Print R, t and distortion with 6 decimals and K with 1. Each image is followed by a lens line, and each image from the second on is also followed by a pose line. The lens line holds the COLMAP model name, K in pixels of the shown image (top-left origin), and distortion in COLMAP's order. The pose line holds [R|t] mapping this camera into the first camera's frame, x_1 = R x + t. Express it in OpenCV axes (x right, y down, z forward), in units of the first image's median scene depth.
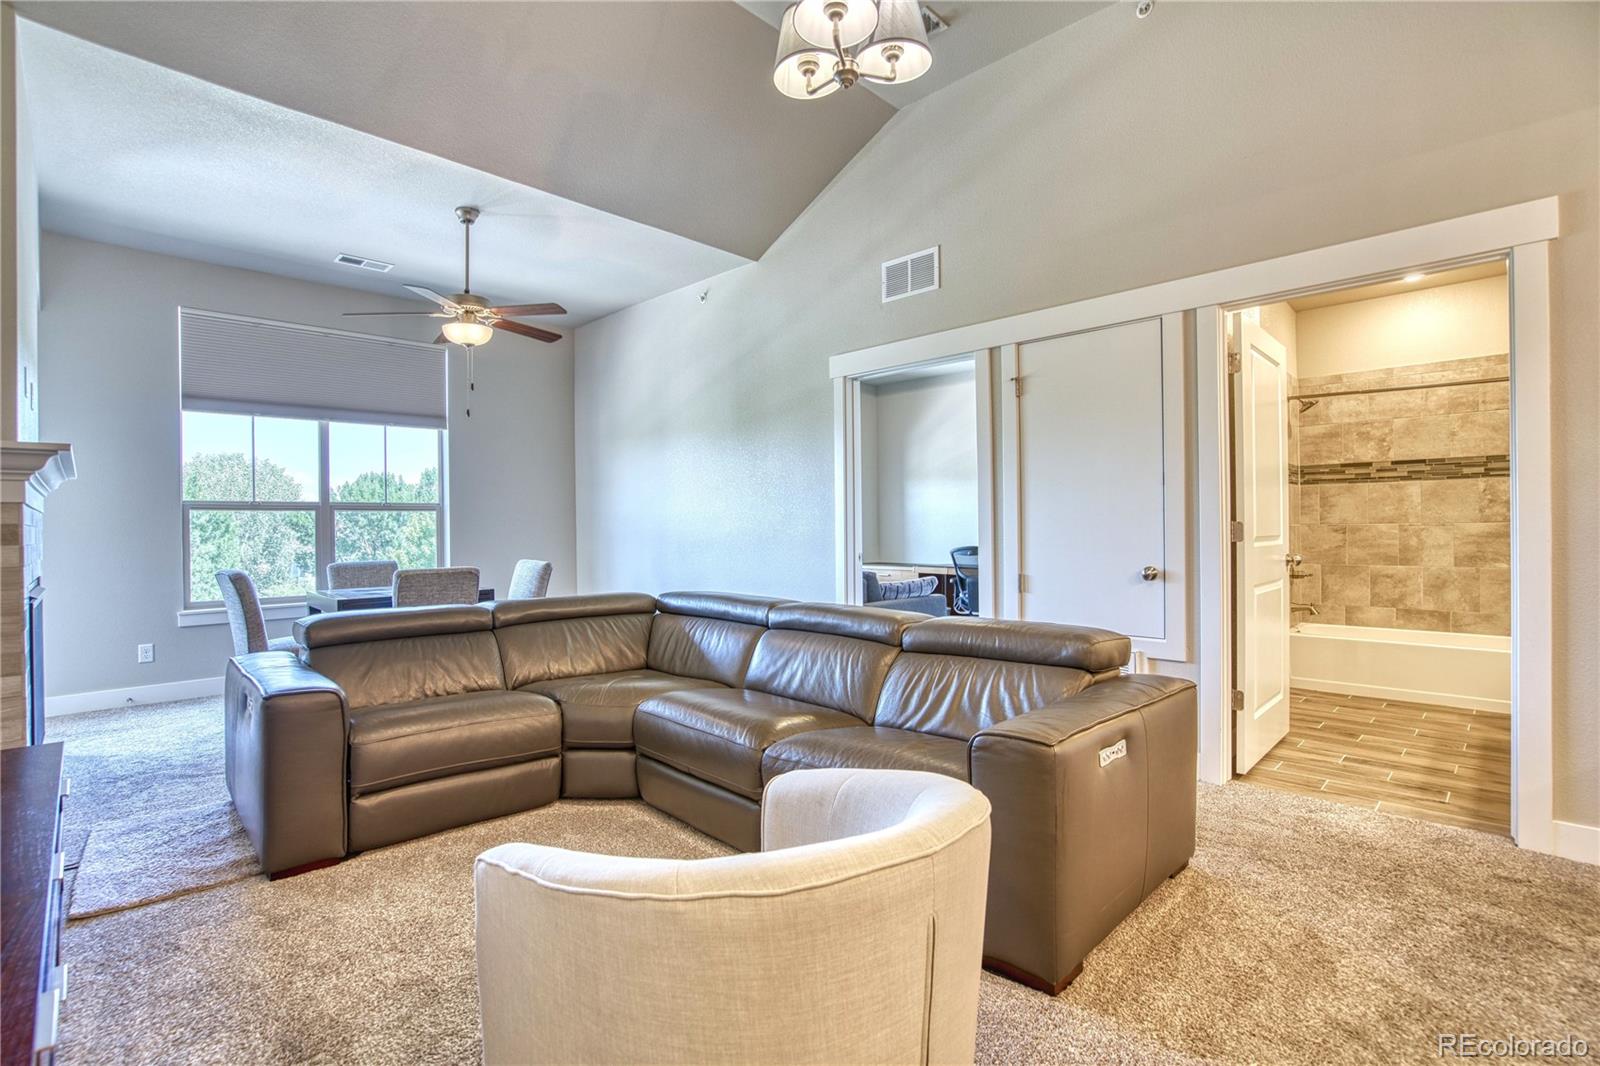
lens RADIAL K [[741.7, 0, 788.6], [0, 741.7, 526.8], [0, 0, 1]] dist [-0.027779, 0.006036]
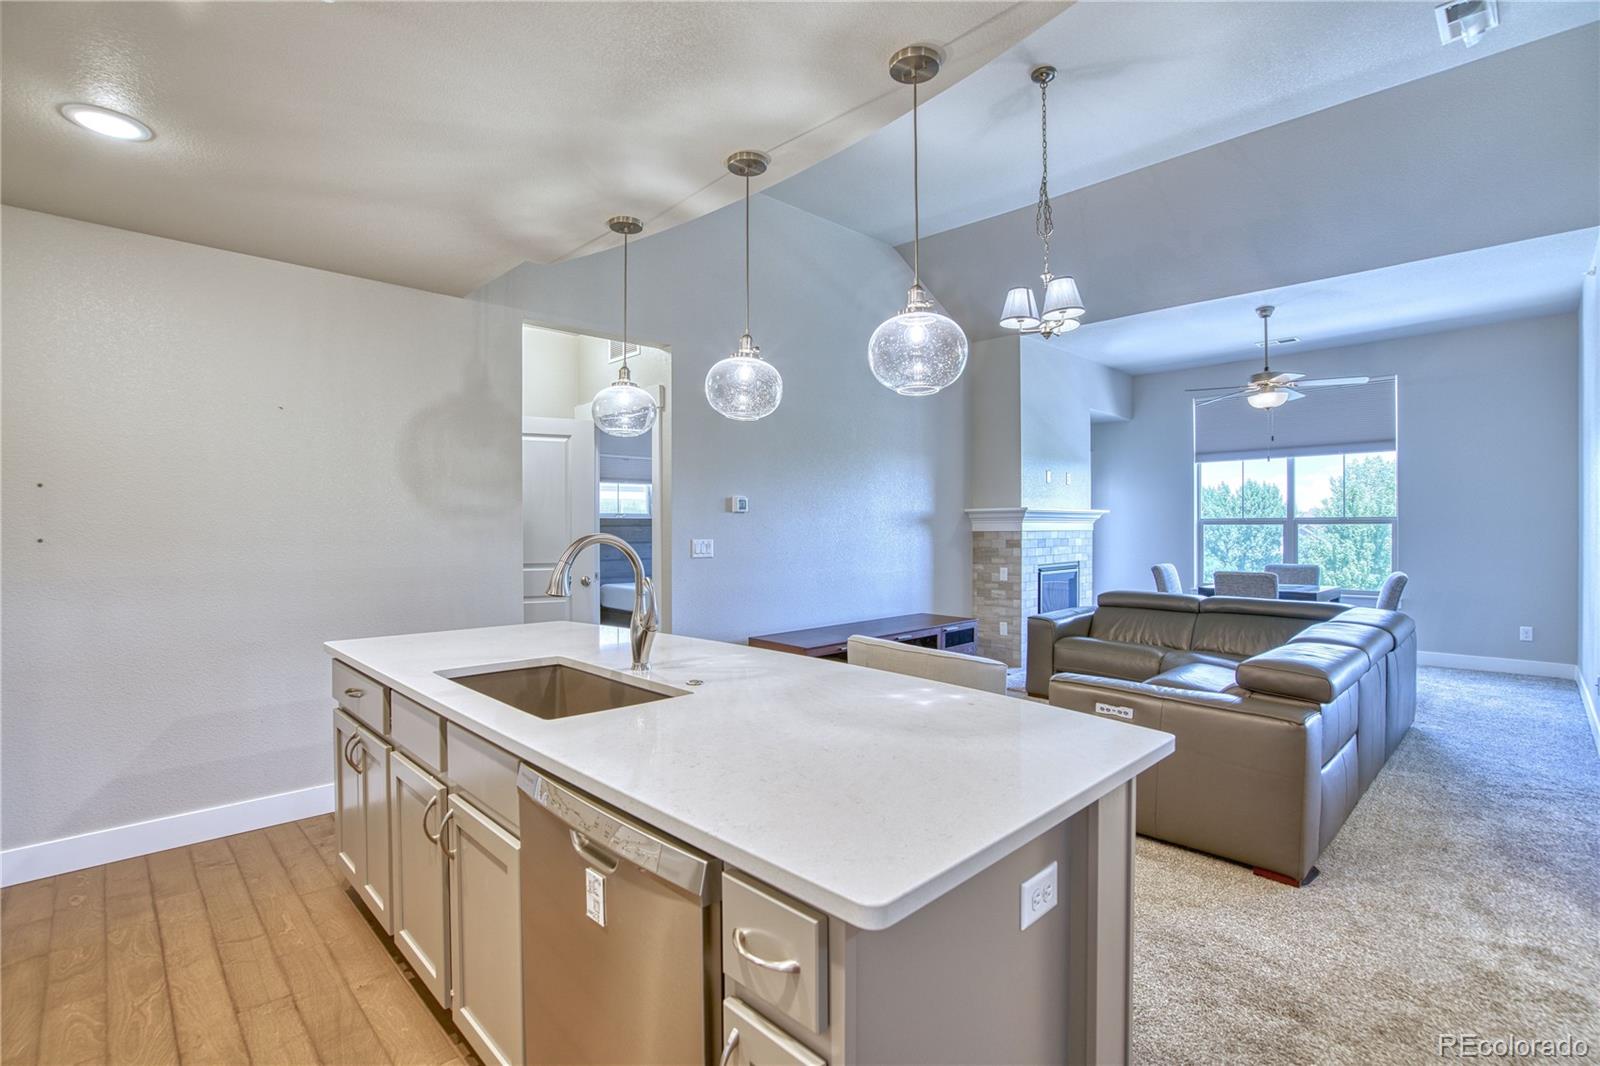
lens RADIAL K [[741.7, 0, 801.1], [0, 741.7, 532.0], [0, 0, 1]] dist [-0.027779, 0.006036]
pose [[-0.003487, 0.020564, -0.999782, 1.177359], [0.005915, 0.999771, 0.020543, -0.068361], [0.999976, -0.005842, -0.003608, 0.194285]]
